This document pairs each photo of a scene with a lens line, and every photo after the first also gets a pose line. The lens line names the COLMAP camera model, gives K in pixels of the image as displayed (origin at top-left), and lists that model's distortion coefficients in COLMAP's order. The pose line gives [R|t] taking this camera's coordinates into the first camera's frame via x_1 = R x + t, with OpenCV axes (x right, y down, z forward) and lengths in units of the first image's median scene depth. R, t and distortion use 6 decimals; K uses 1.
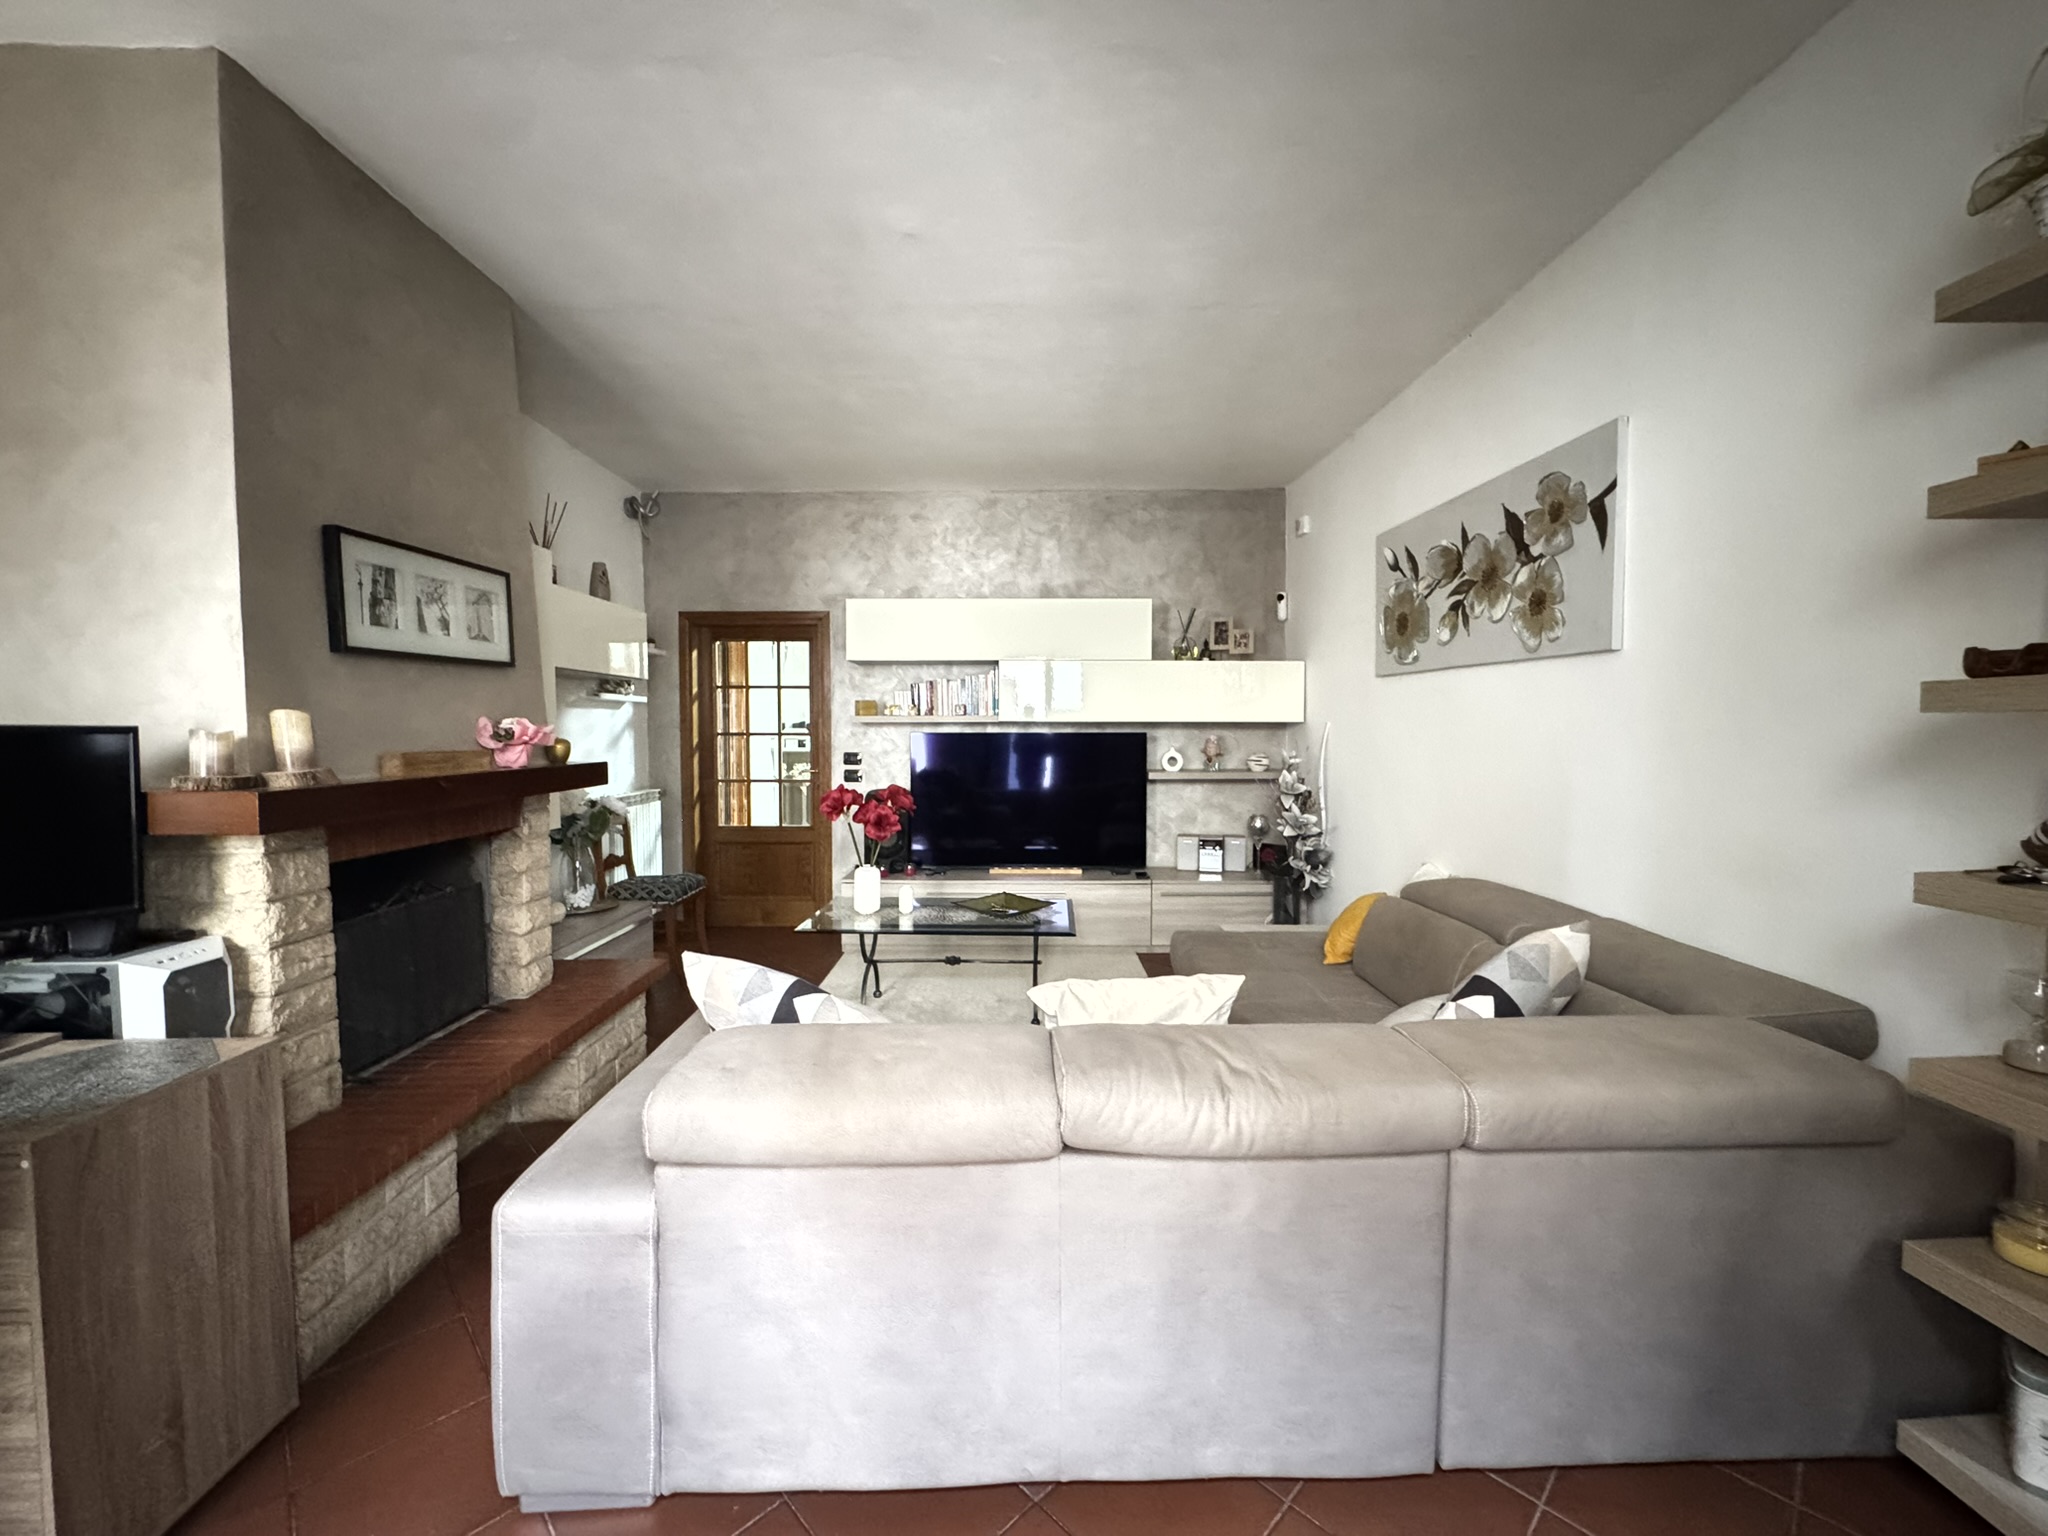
lens RADIAL K [[816.9, 0, 1025.3], [0, 816.9, 765.8], [0, 0, 1]] dist [-0.003749, 0.000457]
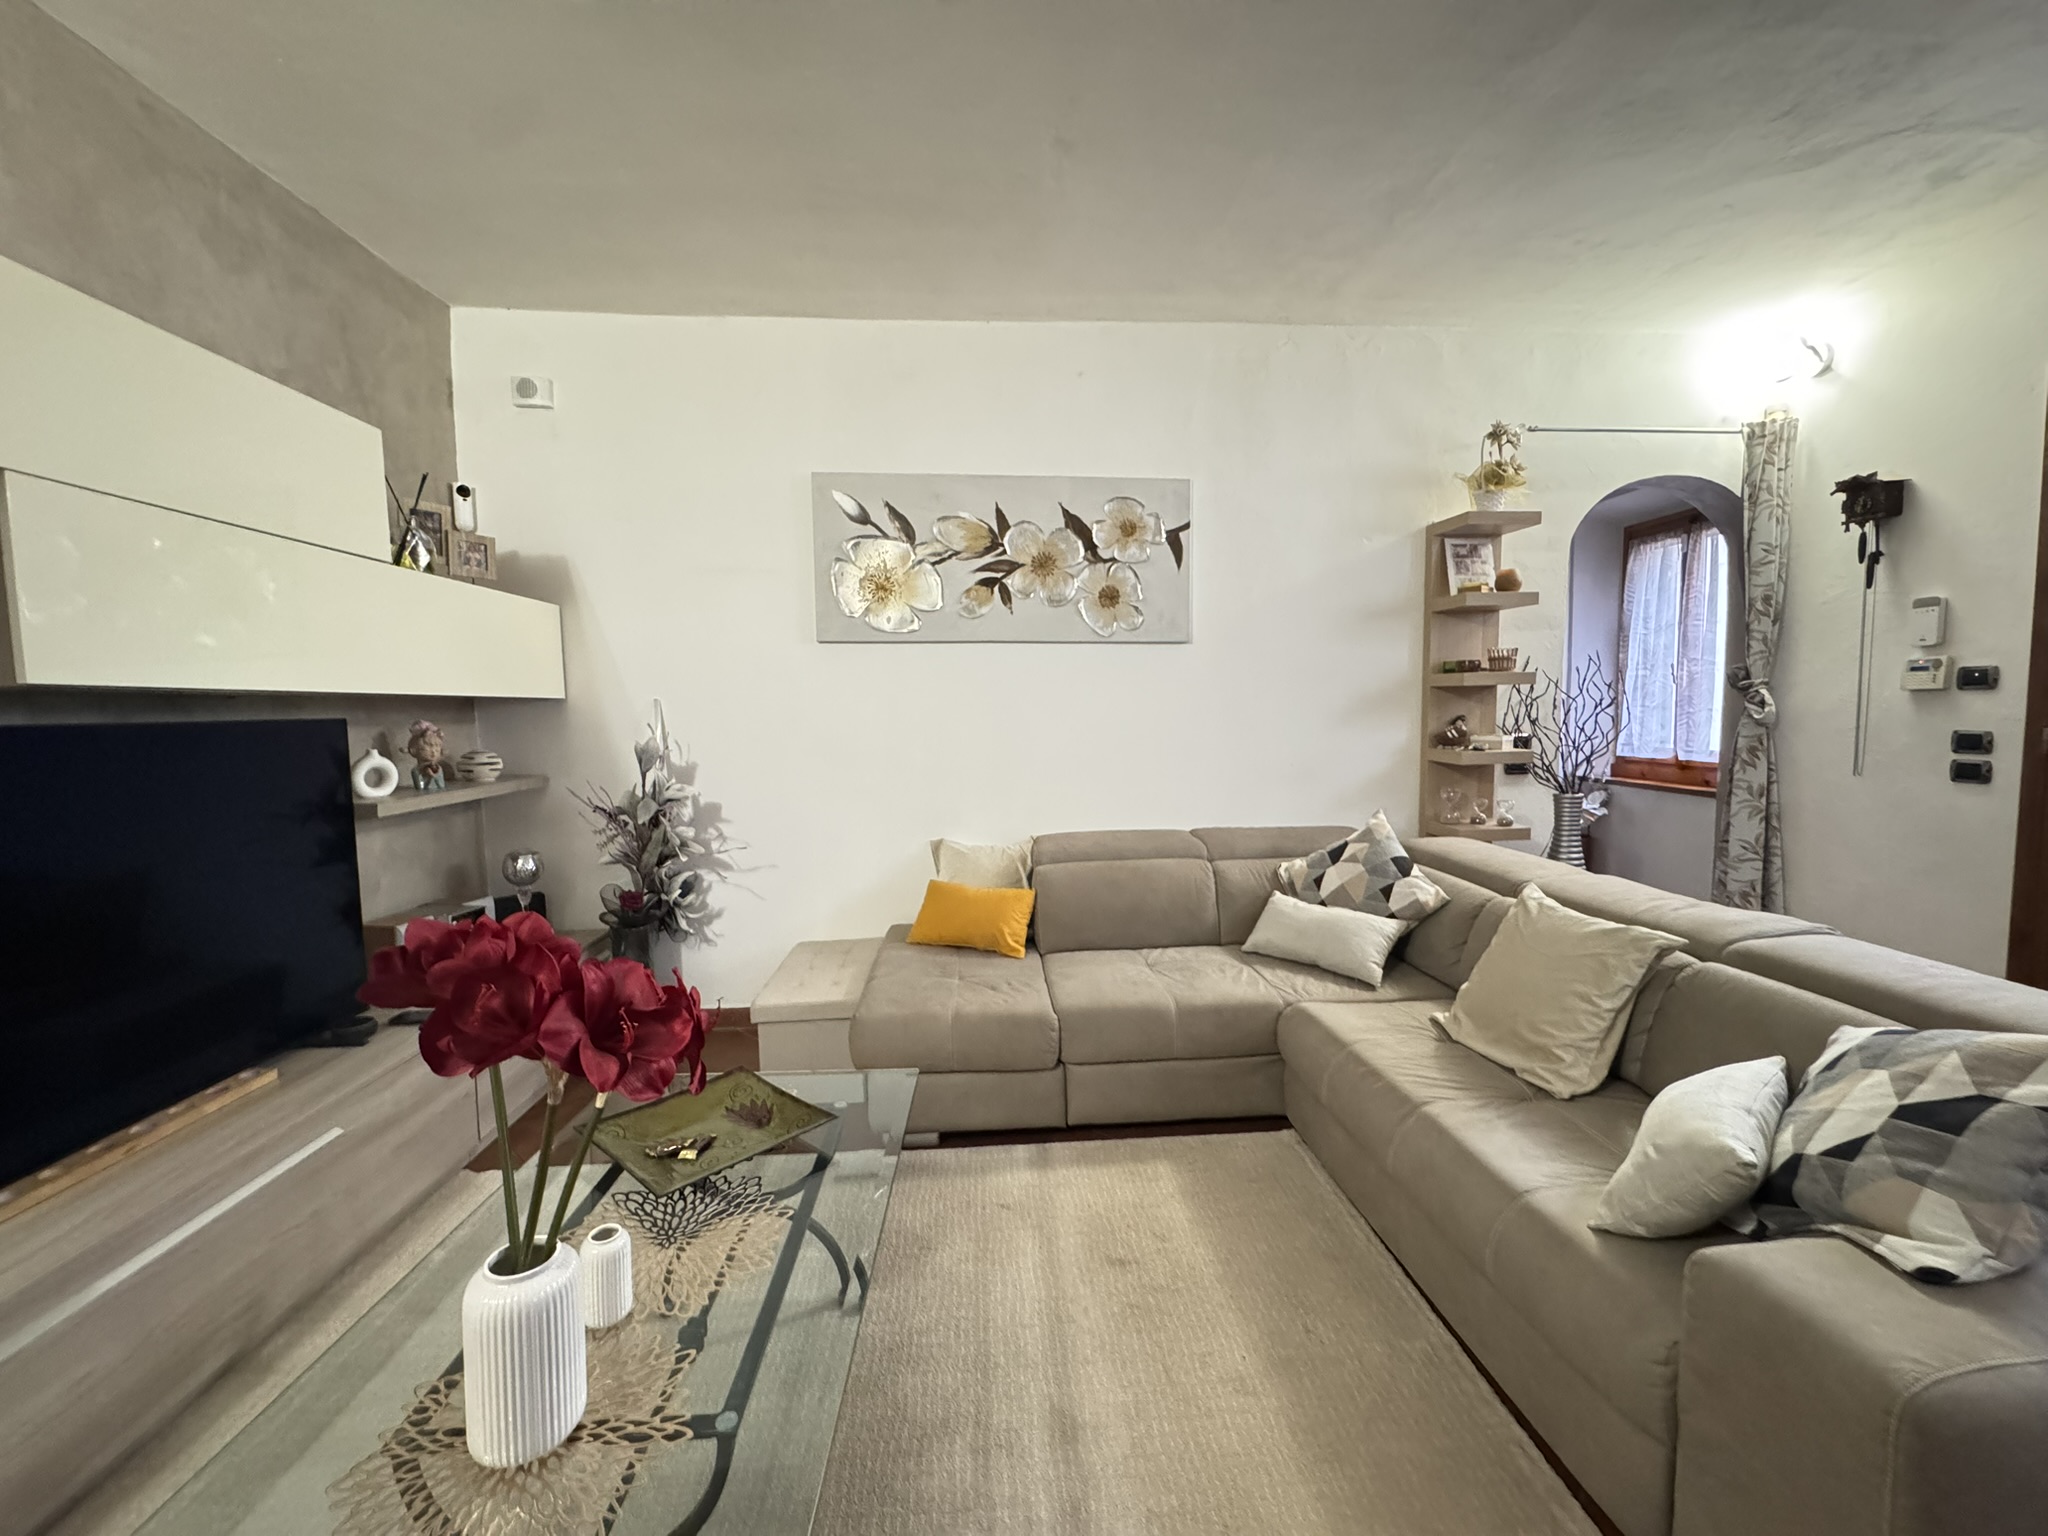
lens RADIAL K [[816.9, 0, 1023.1], [0, 816.9, 762.9], [0, 0, 1]] dist [-0.003749, 0.000457]
pose [[-0.054577, -0.067880, 0.996200, -0.587041], [0.063385, 0.995439, 0.071301, -0.043405], [-0.996496, 0.067035, -0.050025, 1.147609]]
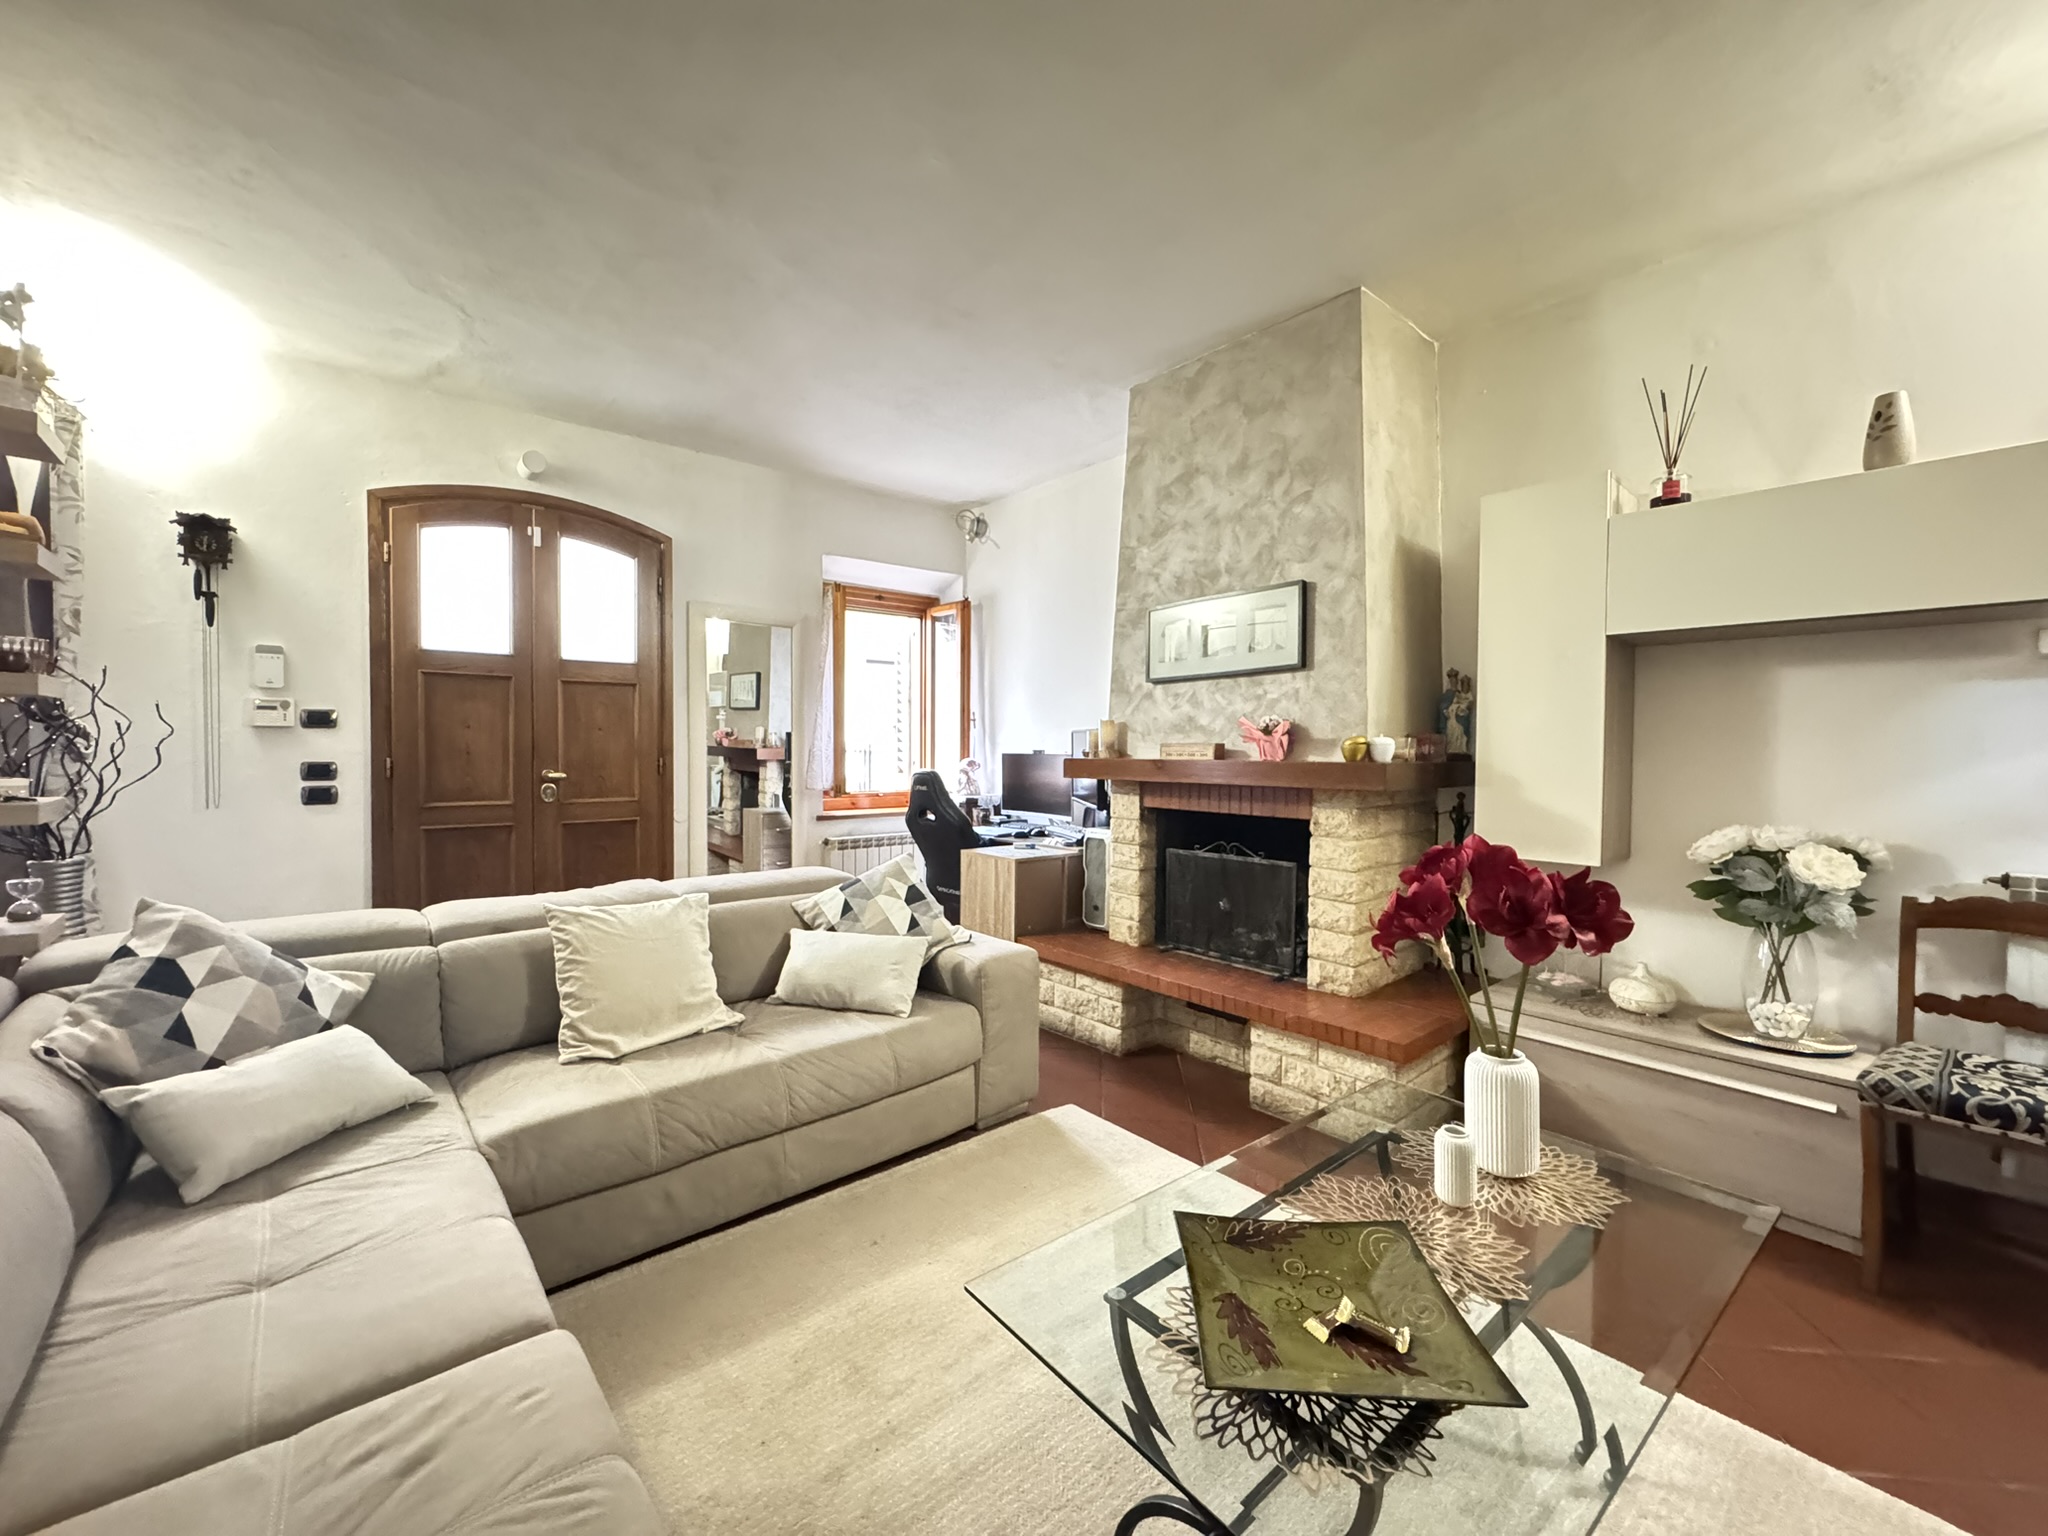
lens RADIAL K [[816.9, 0, 1026.5], [0, 816.9, 759.9], [0, 0, 1]] dist [-0.003749, 0.000457]
pose [[-0.763111, 0.005433, -0.646245, 0.322025], [-0.036252, 0.998030, 0.051198, -0.041159], [0.645250, 0.062497, -0.761411, 1.541795]]
